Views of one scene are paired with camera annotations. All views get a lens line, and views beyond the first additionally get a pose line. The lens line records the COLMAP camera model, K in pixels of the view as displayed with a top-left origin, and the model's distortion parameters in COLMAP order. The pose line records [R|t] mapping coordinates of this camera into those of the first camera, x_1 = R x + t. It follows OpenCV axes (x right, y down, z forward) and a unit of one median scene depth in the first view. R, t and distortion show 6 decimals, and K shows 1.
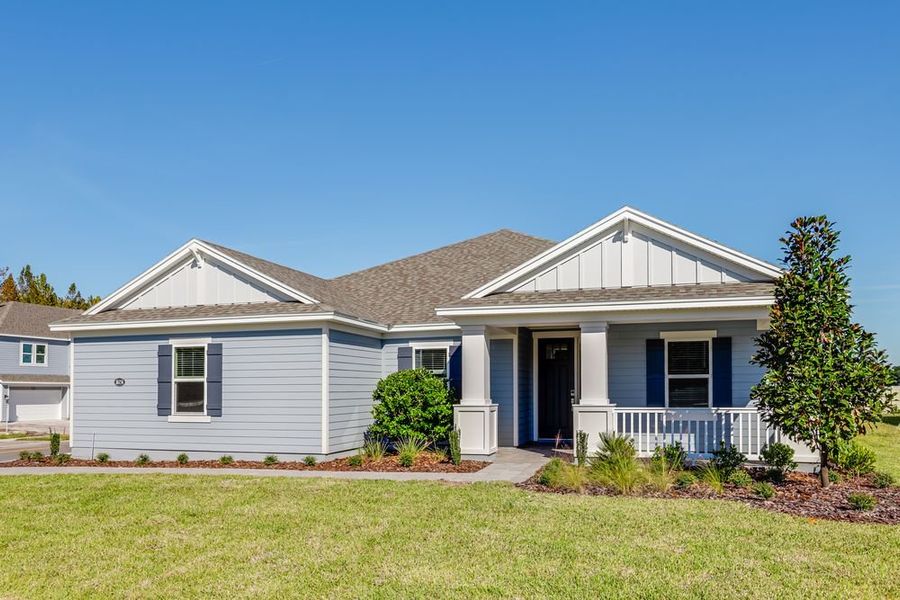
lens RADIAL K [[351.0, 0, 450.0], [0, 351.0, 288.8], [0, 0, 1]] dist [0.001330, 0.000177]
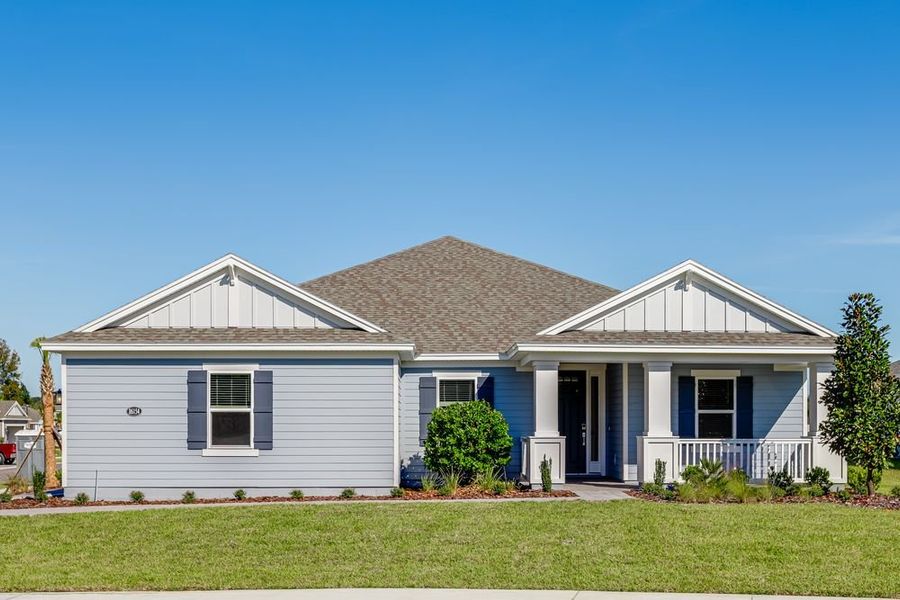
lens RADIAL K [[409.7, 0, 451.1], [0, 409.7, 301.7], [0, 0, 1]] dist [0.002366, -0.000002]
pose [[0.987278, 0.050234, 0.150858, -0.363740], [-0.048895, 0.998725, -0.012577, -0.037685], [-0.151297, 0.005040, 0.988475, -0.147552]]
